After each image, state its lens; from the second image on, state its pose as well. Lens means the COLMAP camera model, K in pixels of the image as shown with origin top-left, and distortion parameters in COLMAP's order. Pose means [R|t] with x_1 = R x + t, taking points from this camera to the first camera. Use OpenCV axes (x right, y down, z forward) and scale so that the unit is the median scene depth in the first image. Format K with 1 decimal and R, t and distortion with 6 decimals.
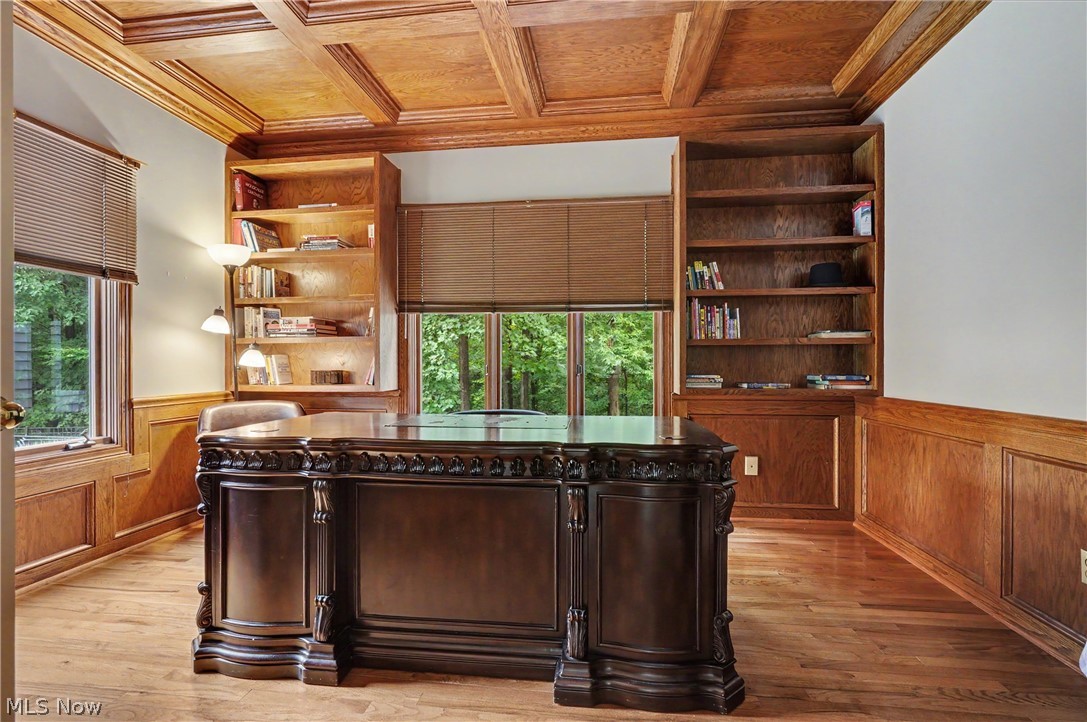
lens RADIAL K [[495.0, 0, 545.3], [0, 495.0, 363.1], [0, 0, 1]] dist [-0.019441, -0.000330]
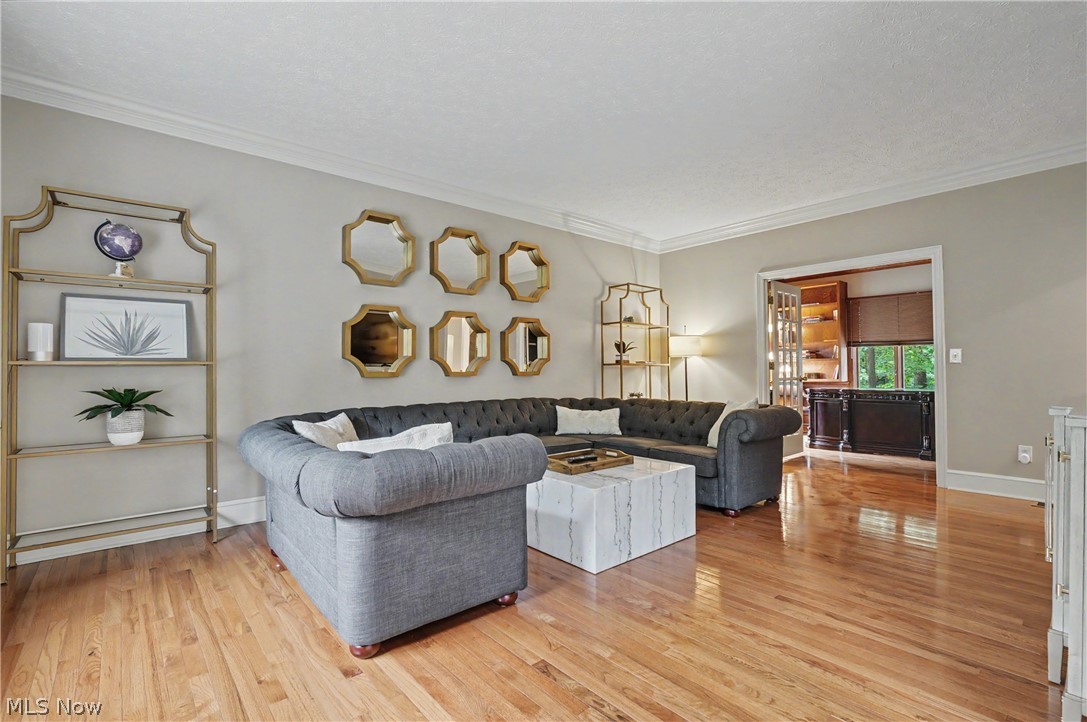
lens RADIAL K [[495.0, 0, 544.4], [0, 495.0, 365.2], [0, 0, 1]] dist [-0.019441, -0.000330]
pose [[0.743138, -0.008868, -0.669079, 0.173586], [0.005252, 0.999959, -0.007421, -0.011557], [0.669117, 0.002001, 0.743154, -1.612550]]
